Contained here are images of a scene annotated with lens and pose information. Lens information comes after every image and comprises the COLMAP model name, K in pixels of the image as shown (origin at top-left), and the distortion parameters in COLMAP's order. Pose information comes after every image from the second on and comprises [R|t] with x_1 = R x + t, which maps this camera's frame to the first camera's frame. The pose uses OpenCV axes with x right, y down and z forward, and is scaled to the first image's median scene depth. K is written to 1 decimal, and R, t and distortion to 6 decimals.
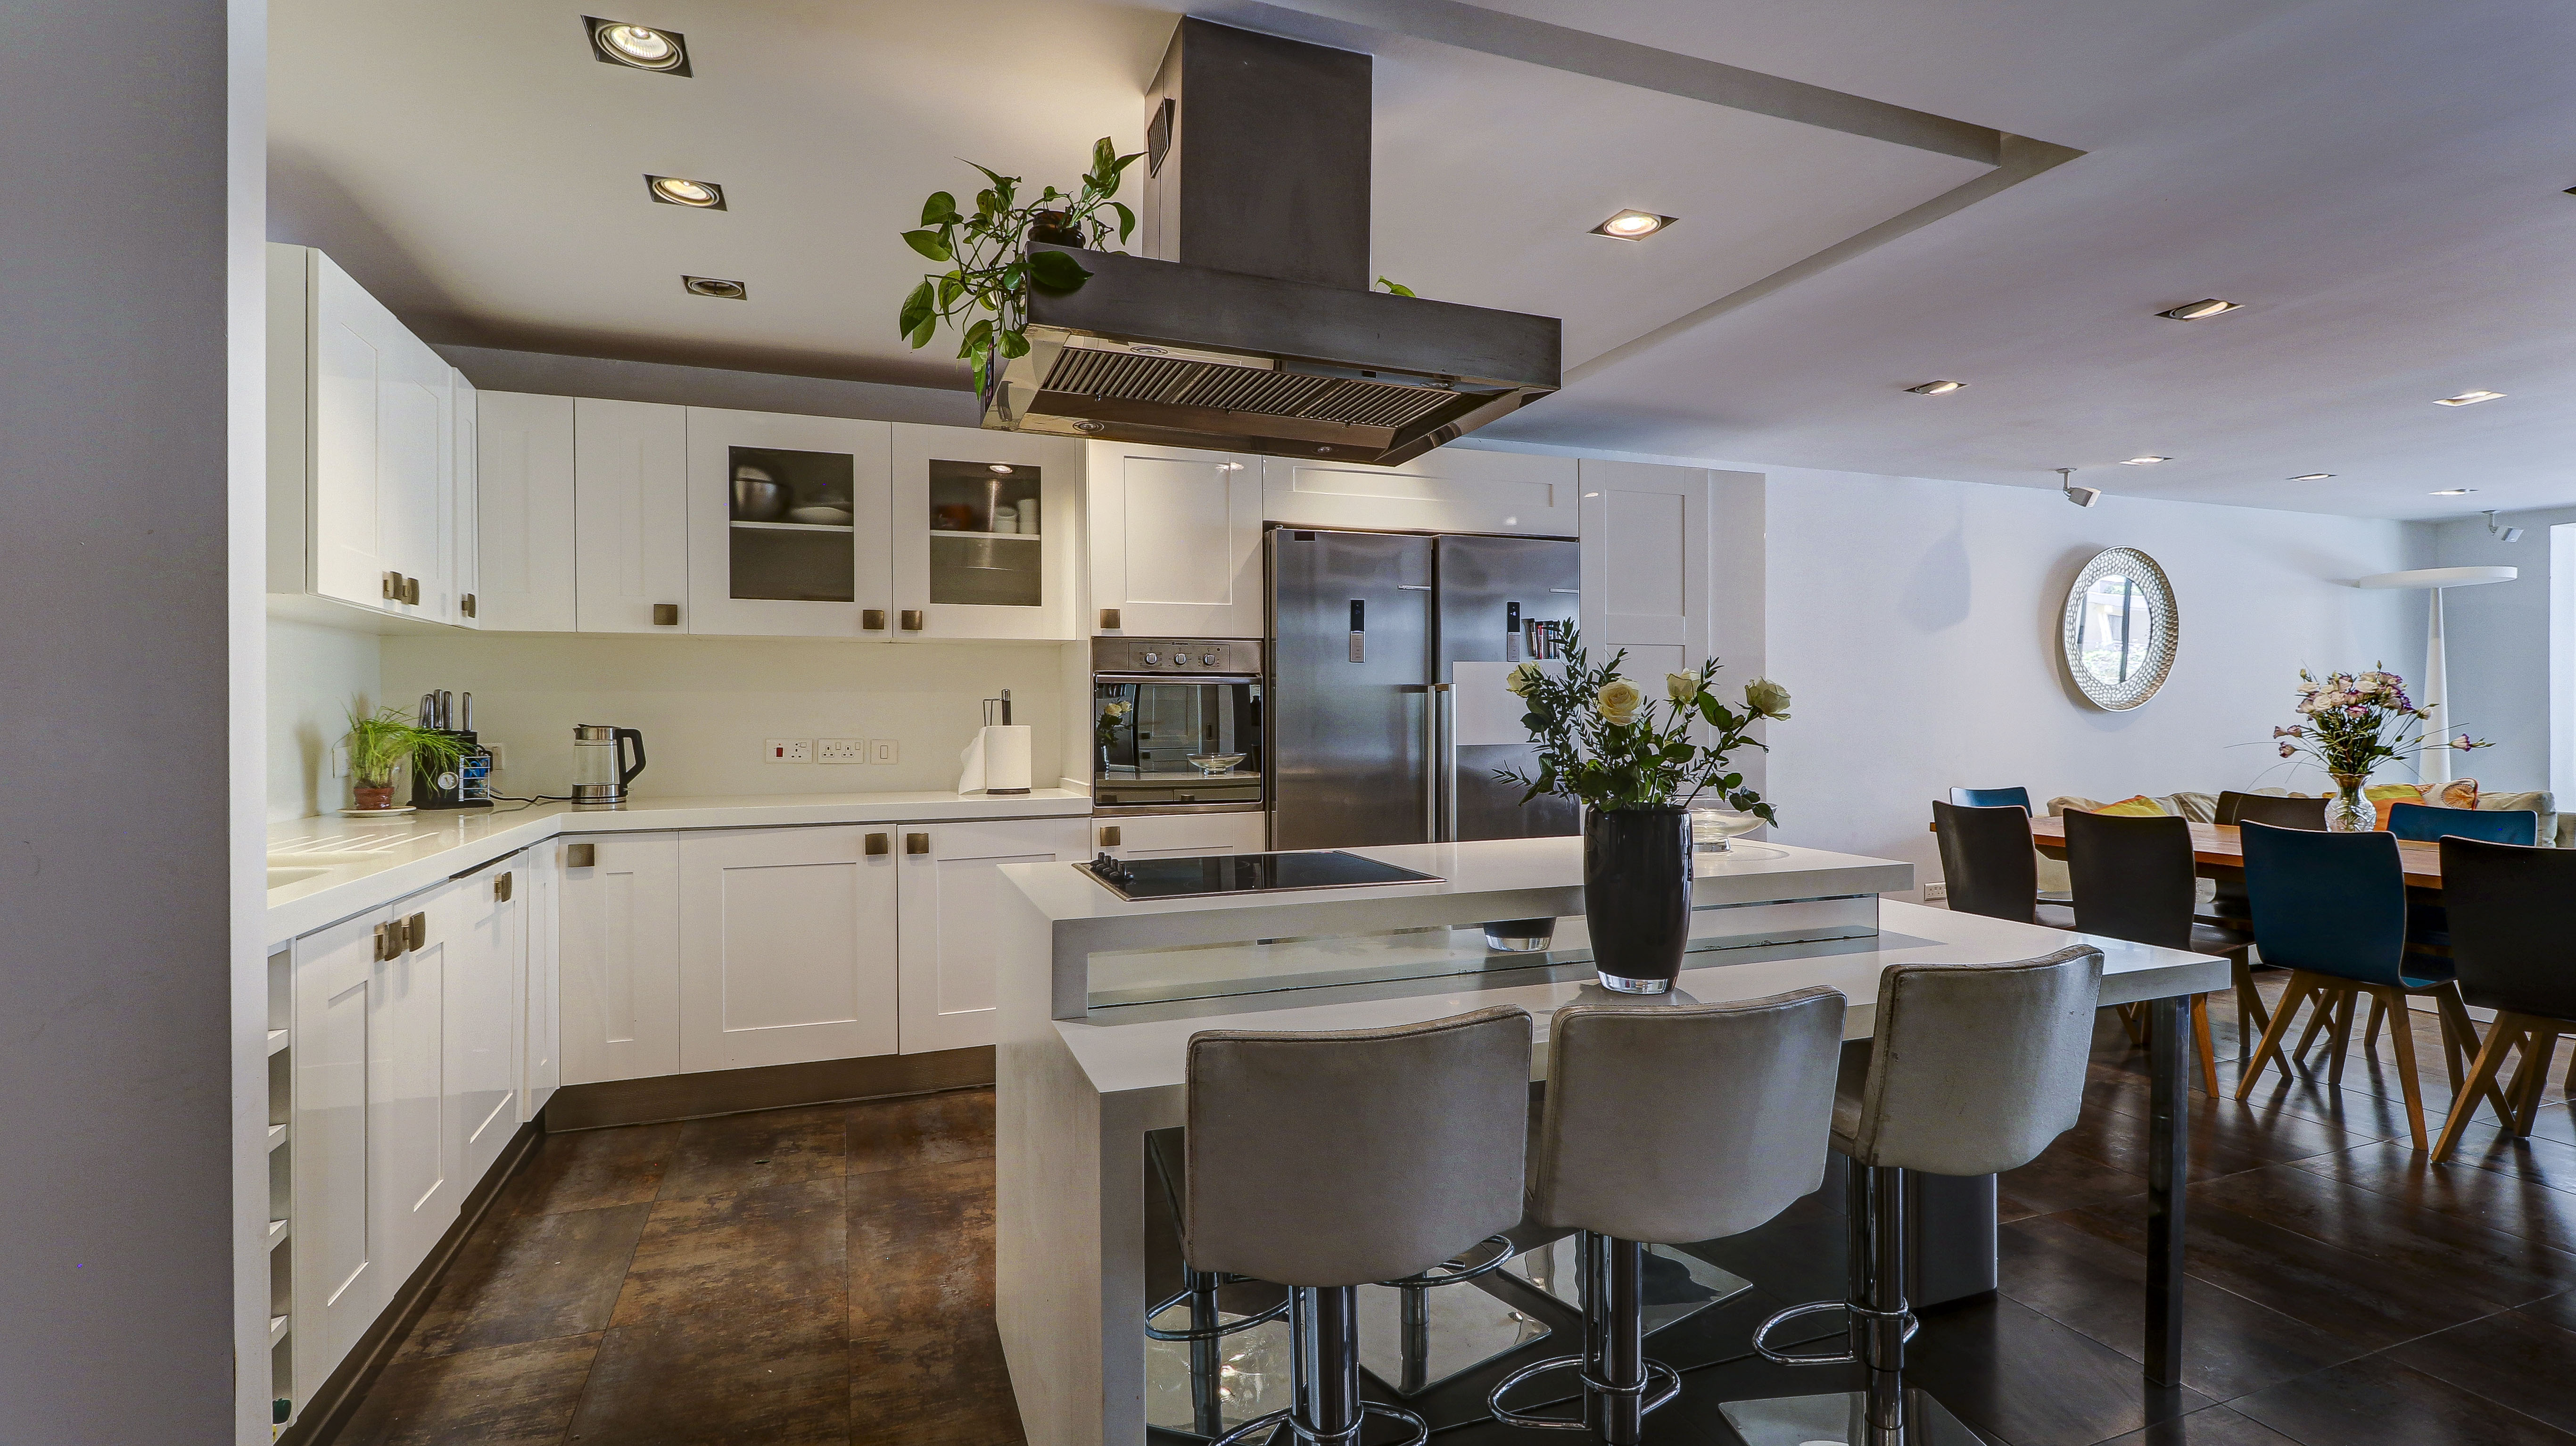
lens RADIAL K [[1180.0, 0, 1278.1], [0, 1180.0, 715.3], [0, 0, 1]] dist [0.003753, 0.000965]
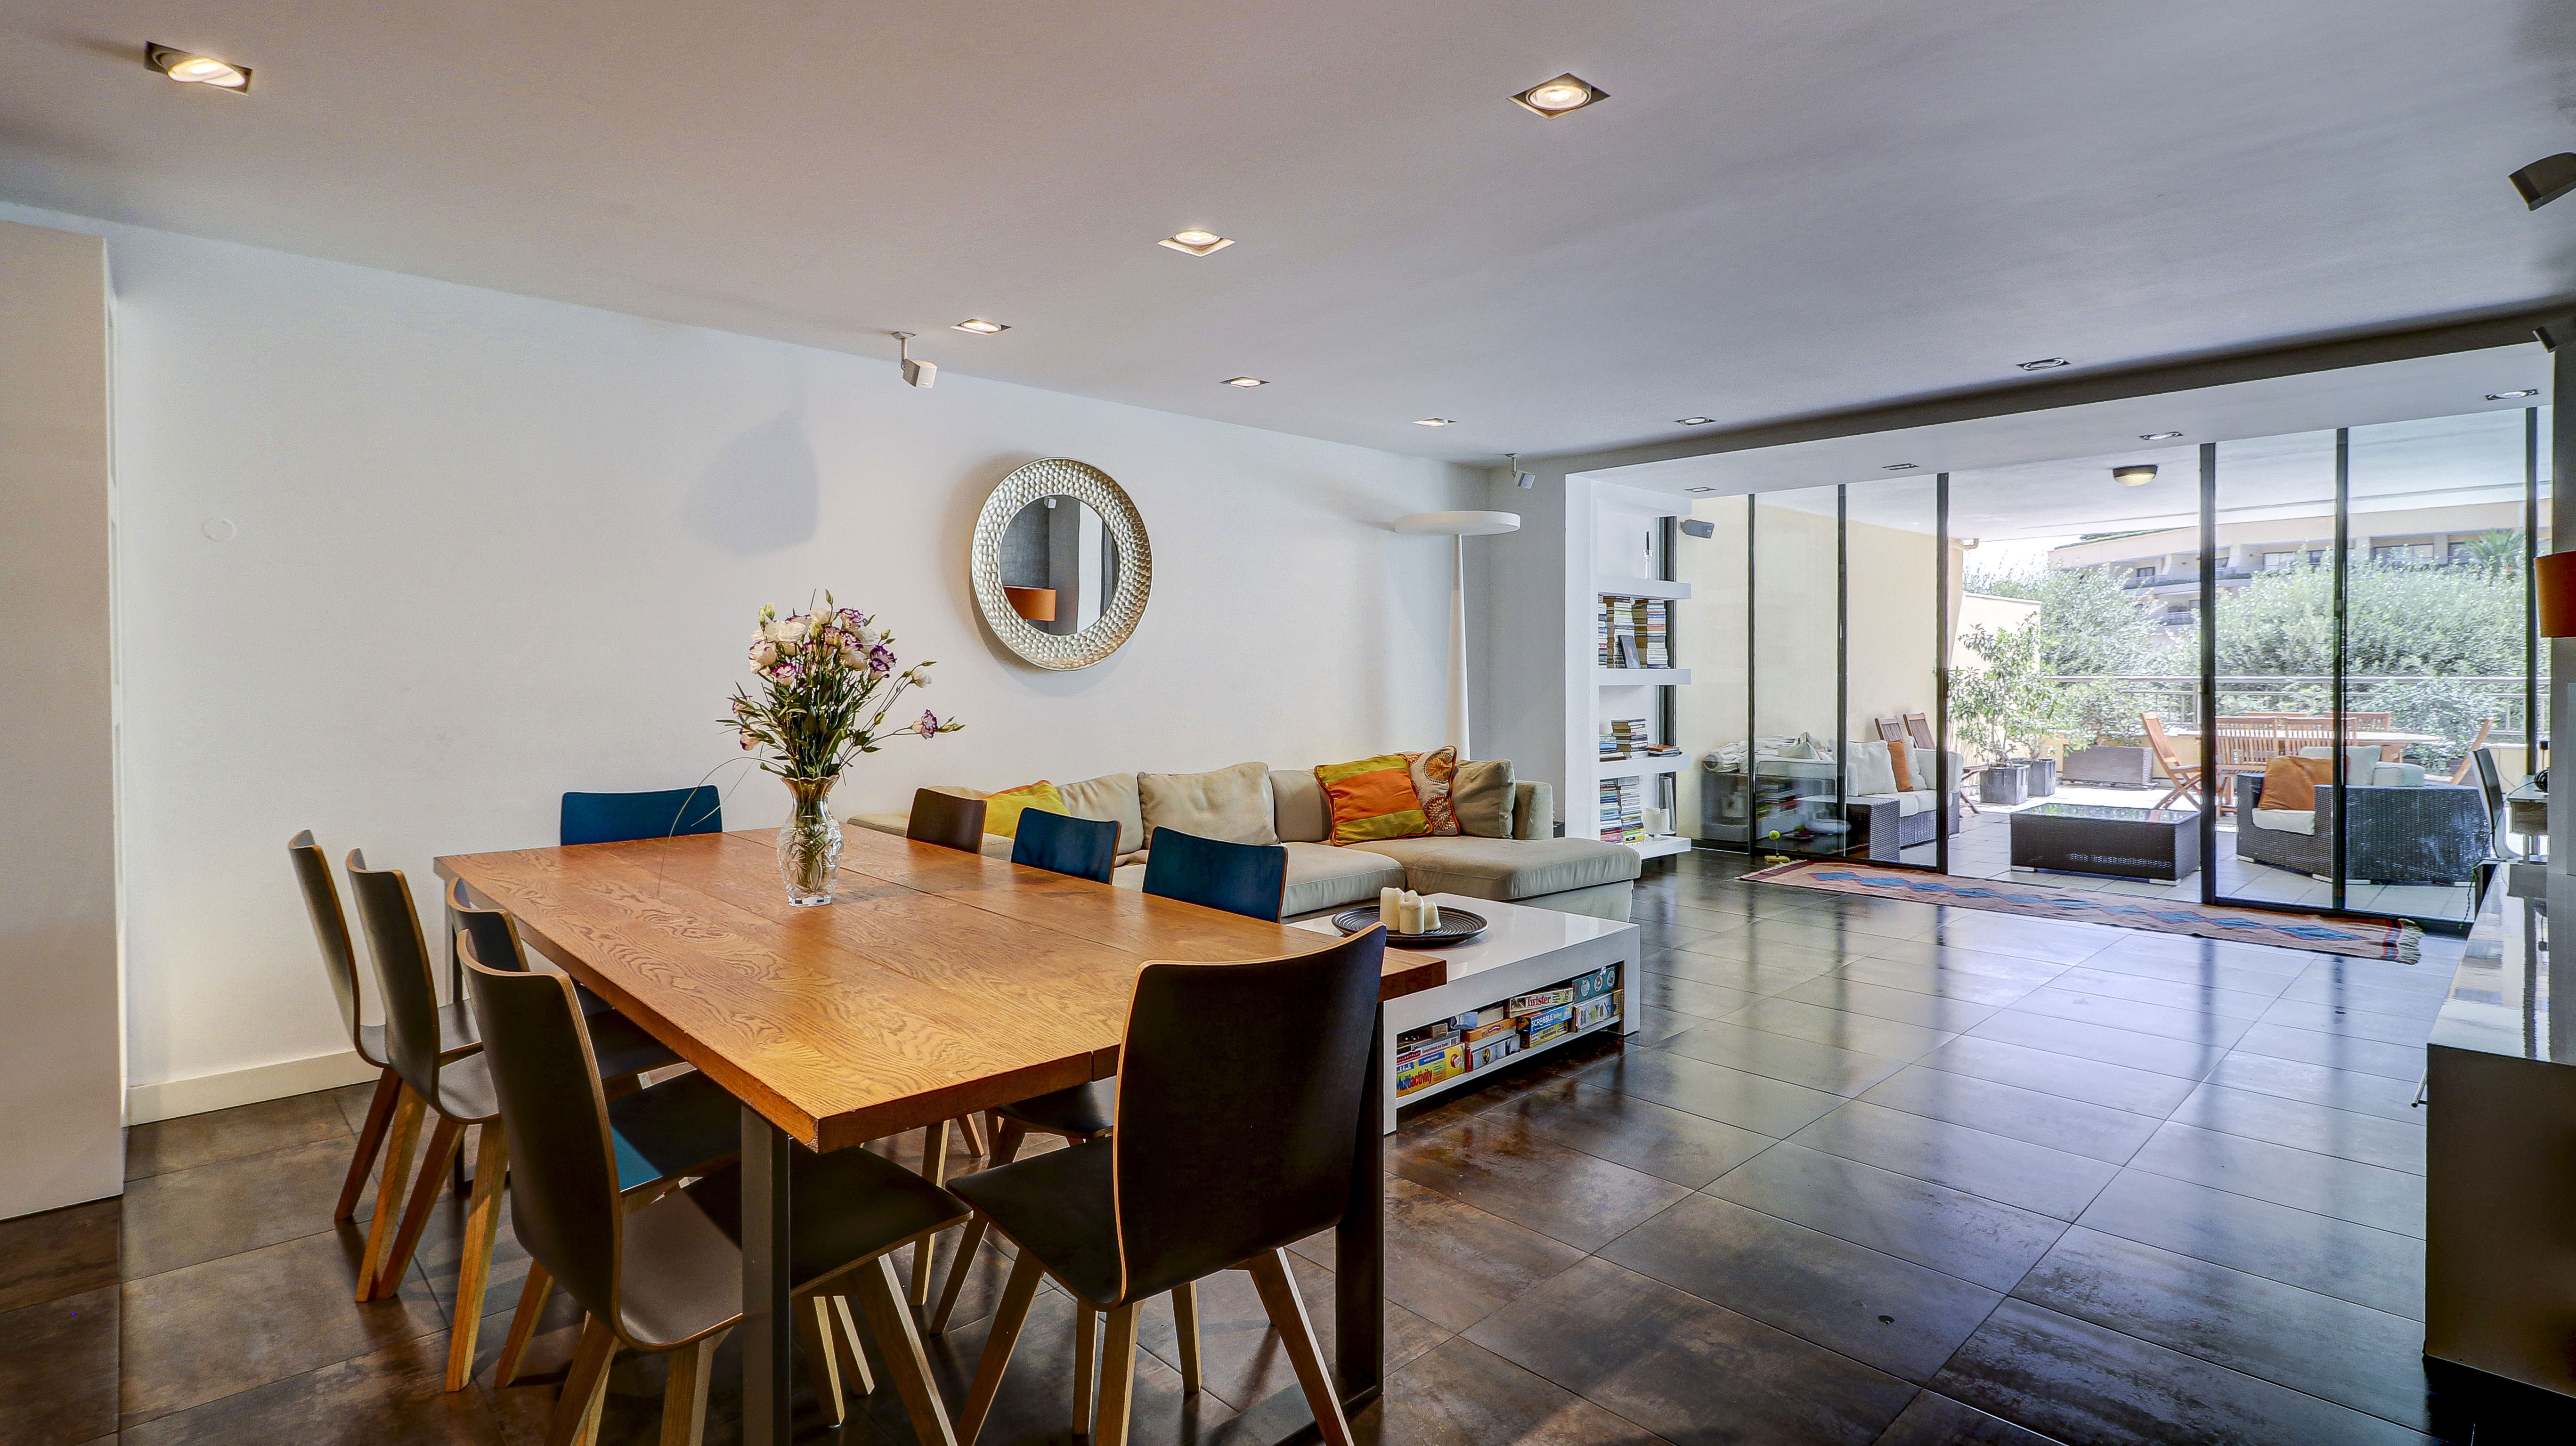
lens RADIAL K [[1215.8, 0, 1285.2], [0, 1215.8, 686.0], [0, 0, 1]] dist [0.003940, -0.014718]
pose [[0.925969, -0.003940, 0.377580, 0.542690], [-0.000824, 0.999922, 0.012453, -0.003253], [-0.377599, -0.011842, 0.925893, 0.201495]]
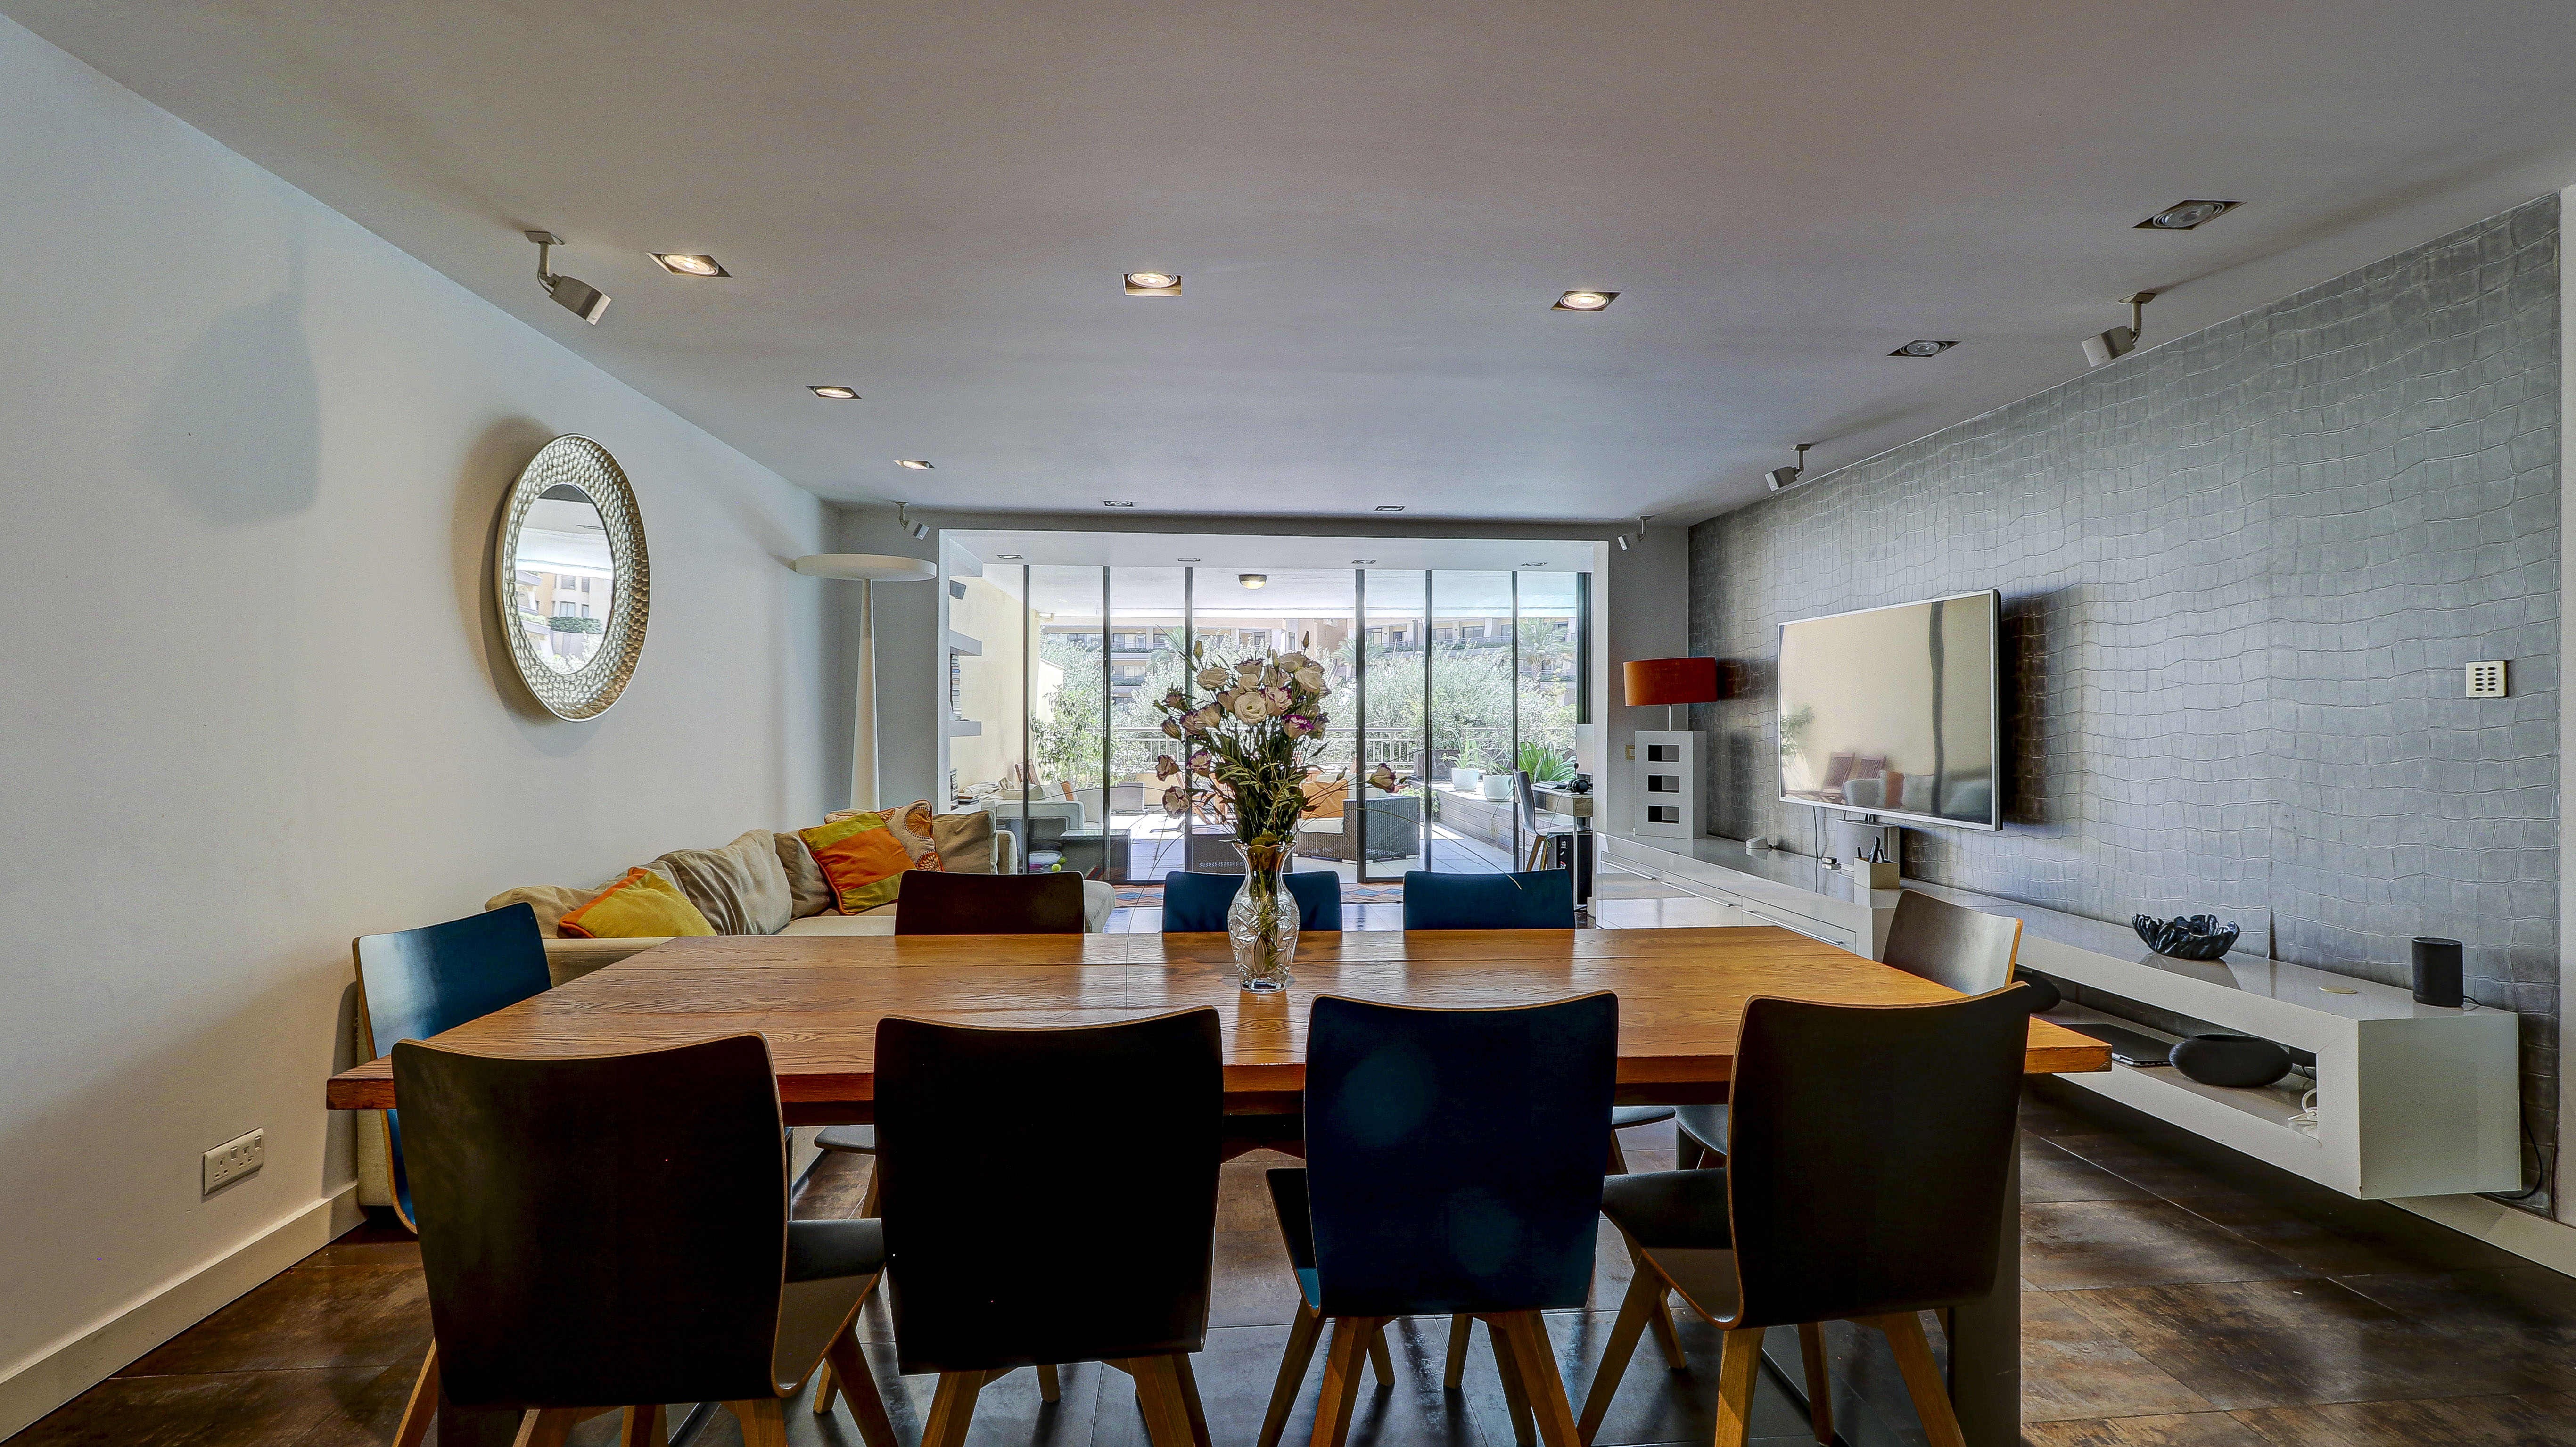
lens RADIAL K [[1200.0, 0, 1308.2], [0, 1200.0, 719.0], [0, 0, 1]] dist [0.021245, -0.000055]
pose [[0.258231, 0.005498, 0.966068, 0.230295], [-0.000025, 0.999984, -0.005684, -0.001097], [-0.966083, 0.001444, 0.258227, 0.501022]]
